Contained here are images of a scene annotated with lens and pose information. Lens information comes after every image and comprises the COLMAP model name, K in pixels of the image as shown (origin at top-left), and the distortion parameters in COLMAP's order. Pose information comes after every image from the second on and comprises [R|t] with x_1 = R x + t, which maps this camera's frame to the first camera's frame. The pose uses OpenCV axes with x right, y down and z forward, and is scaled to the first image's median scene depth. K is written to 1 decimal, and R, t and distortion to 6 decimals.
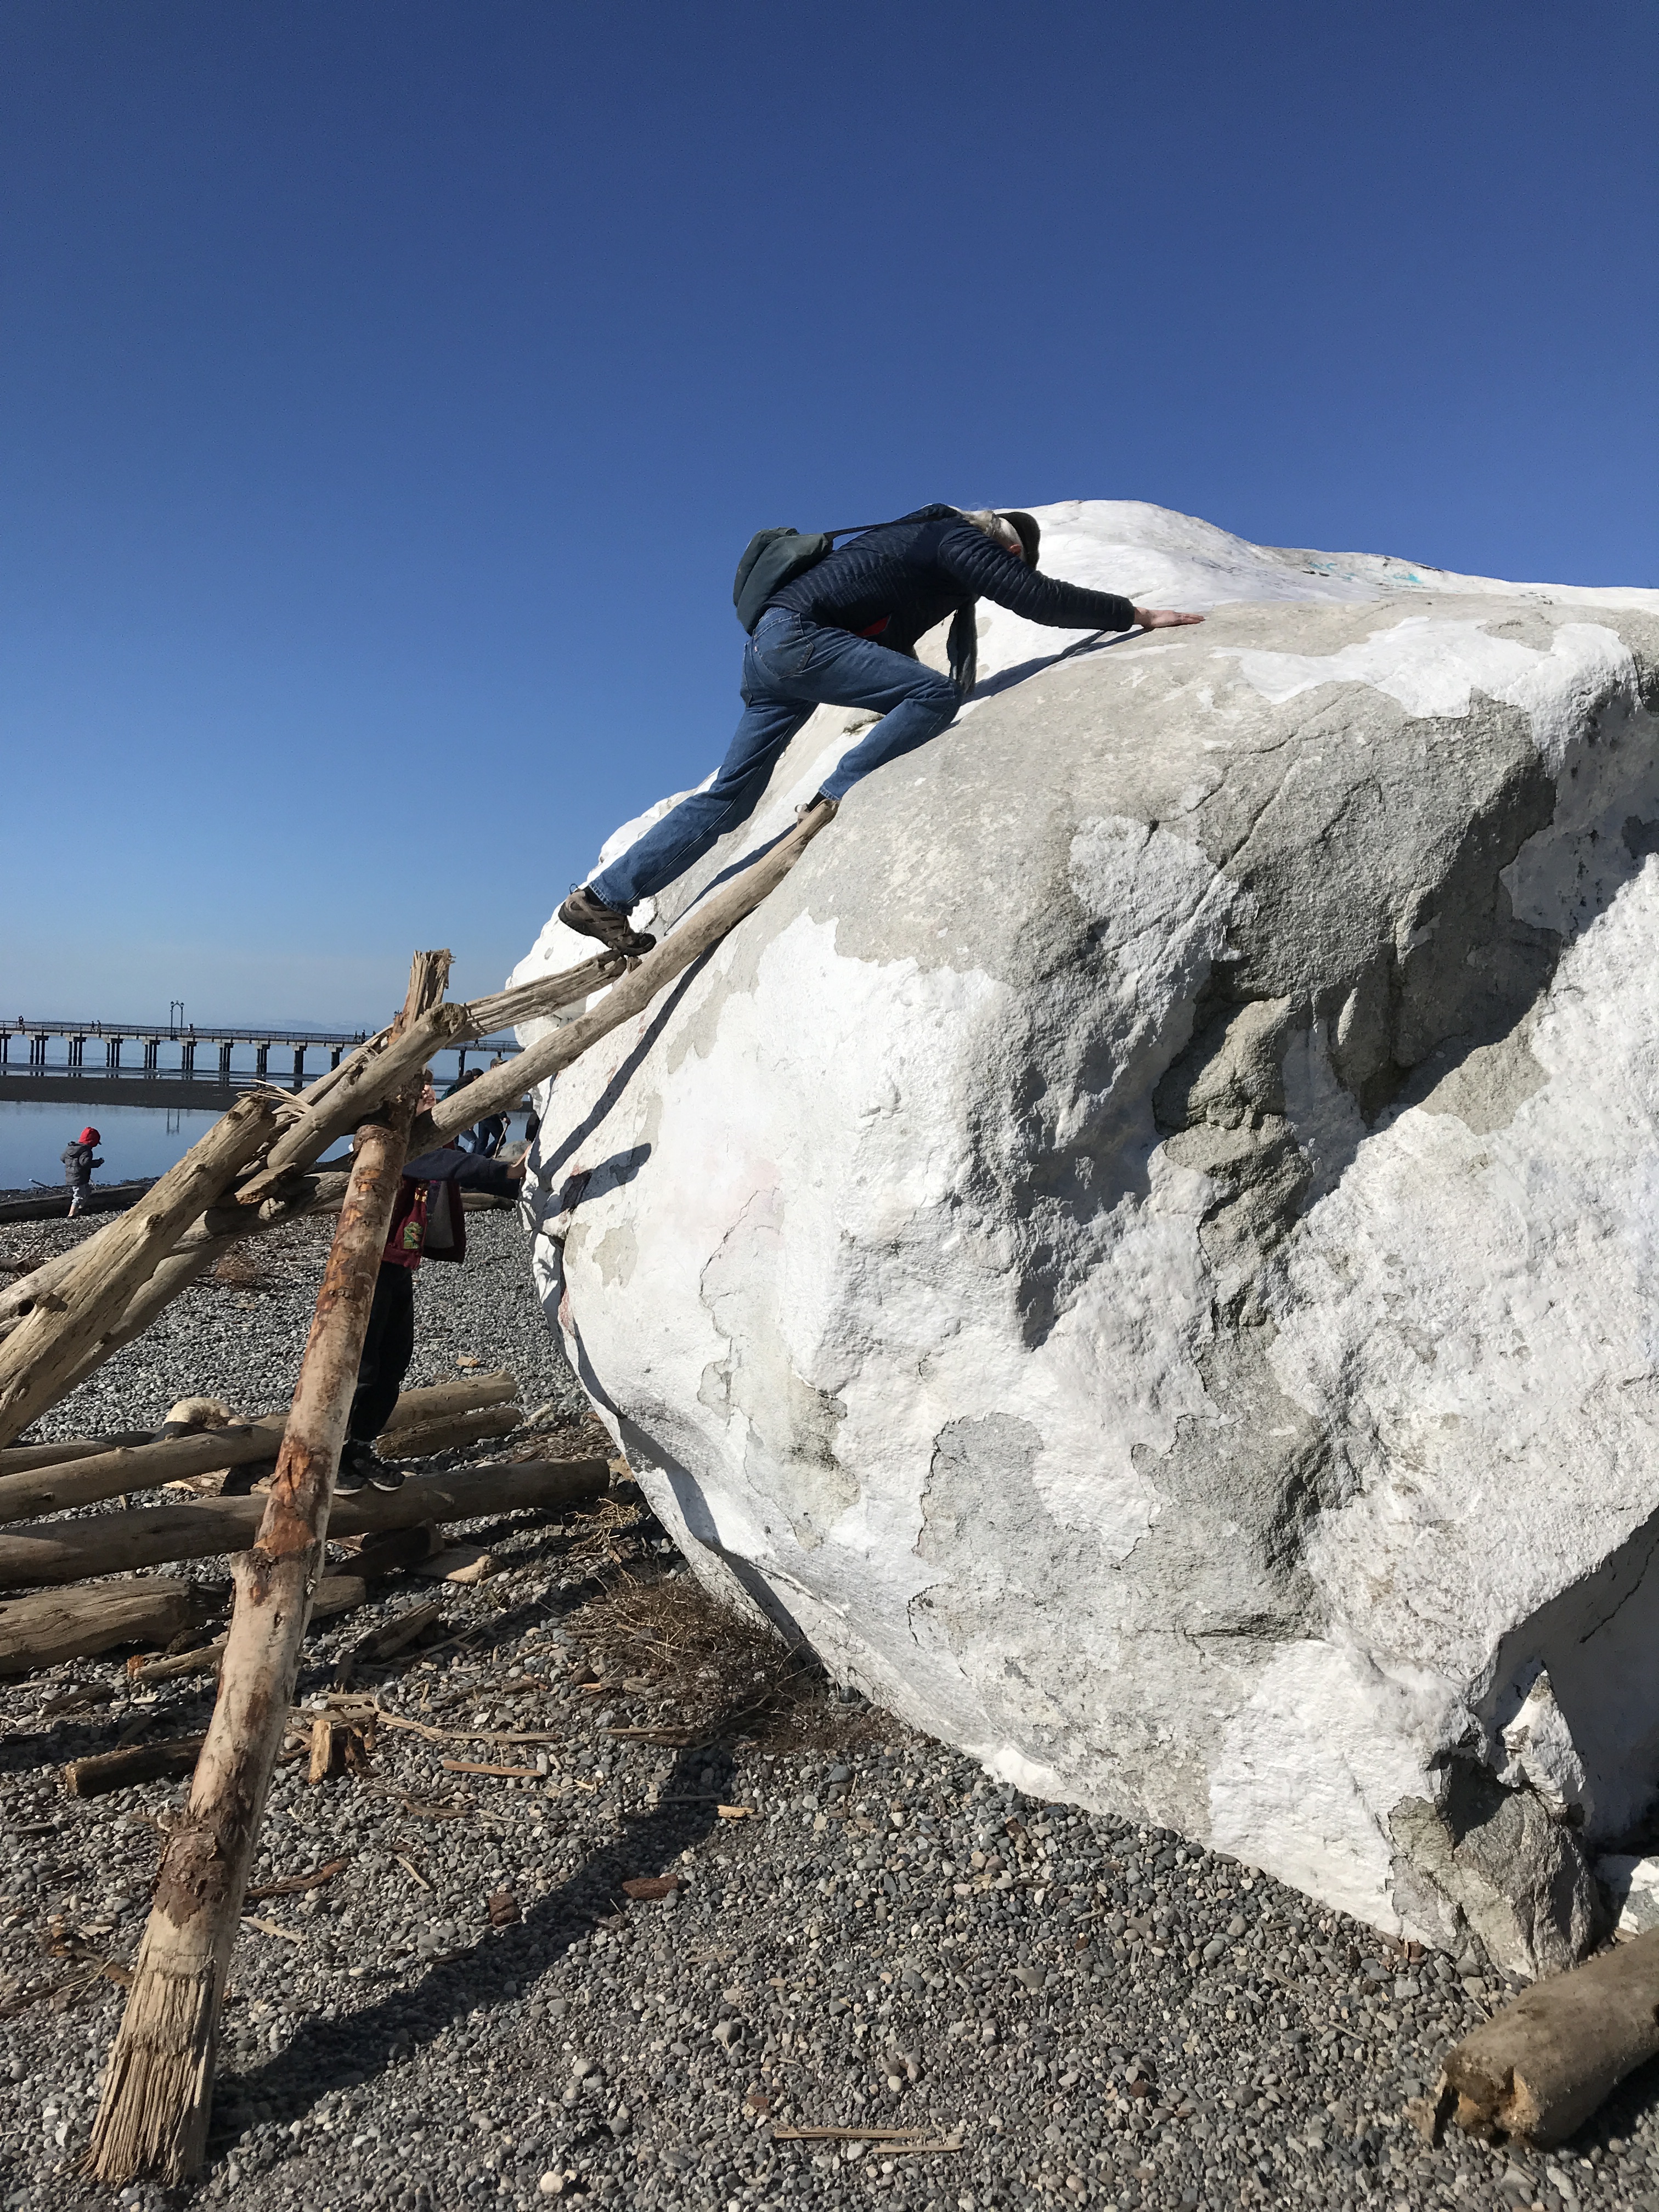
lens RADIAL K [[1797.2, 0, 827.6], [0, 1797.2, 1104.6], [0, 0, 1]] dist [0.014590, -0.001263]
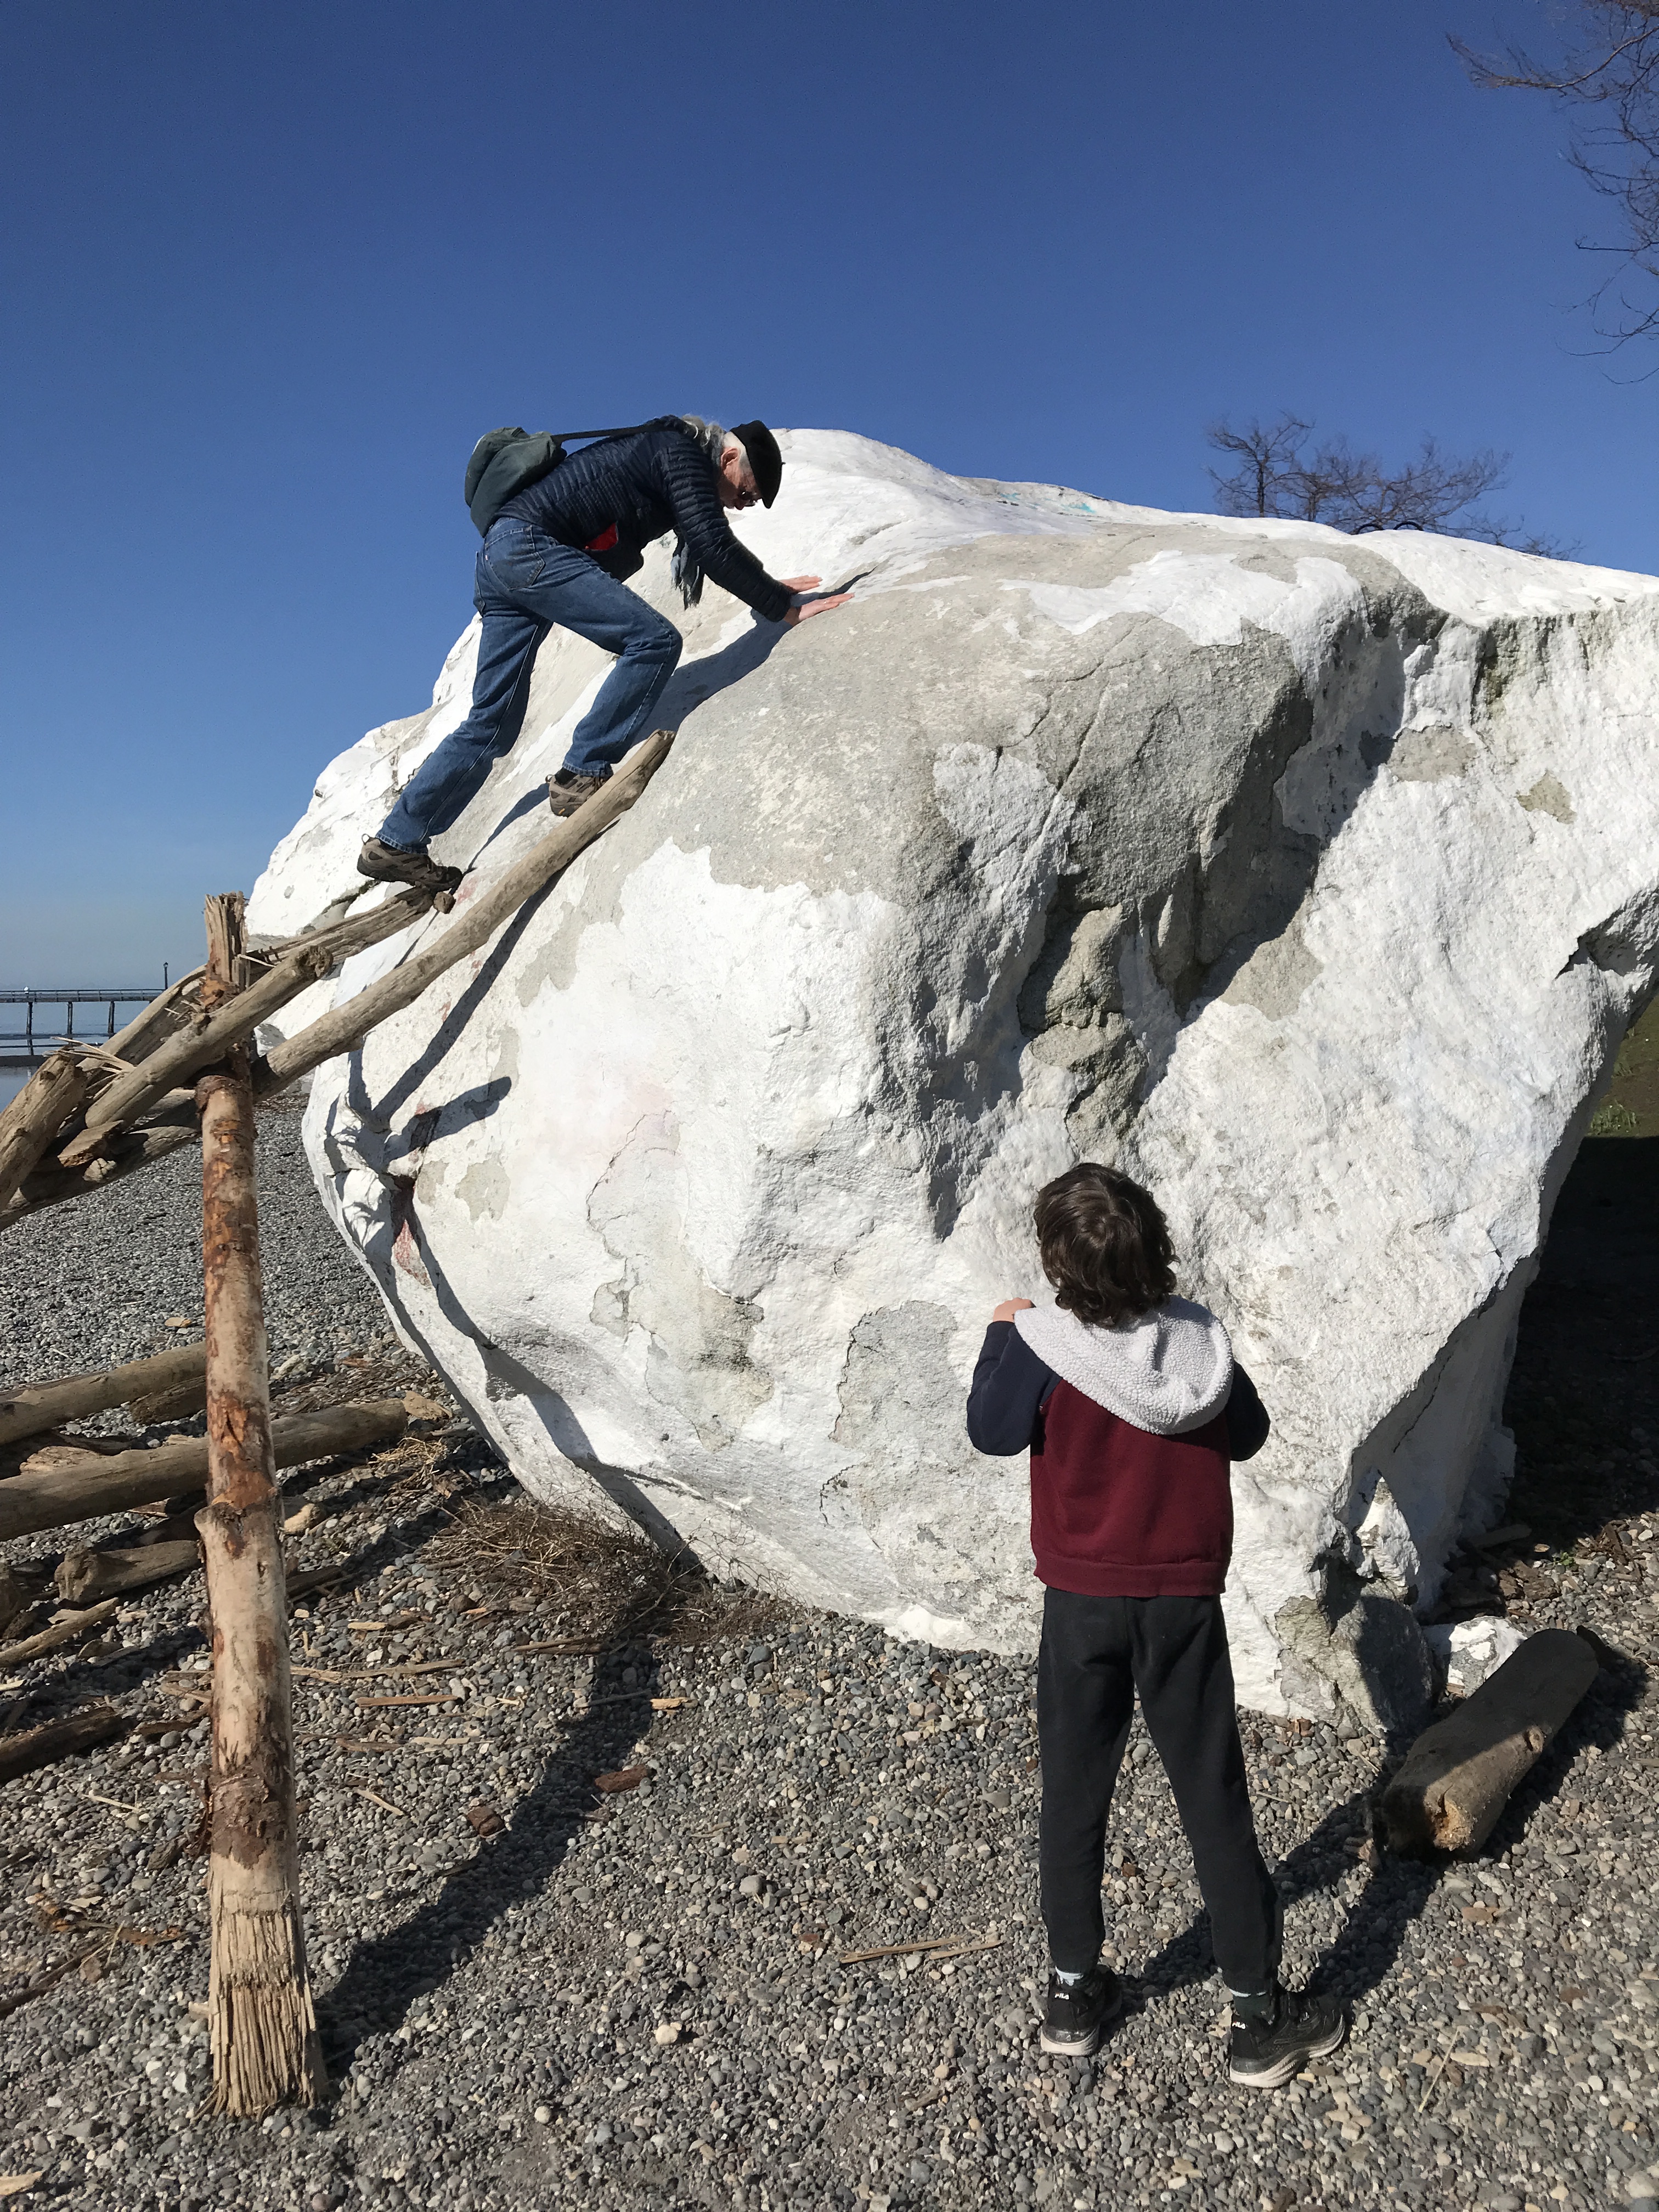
lens RADIAL K [[1797.2, 0, 835.3], [0, 1797.2, 1108.6], [0, 0, 1]] dist [0.014590, -0.001263]
pose [[0.971011, -0.067916, 0.229182, -0.179293], [0.057200, 0.996950, 0.053089, -0.004177], [-0.232088, -0.038440, 0.971935, -0.033474]]
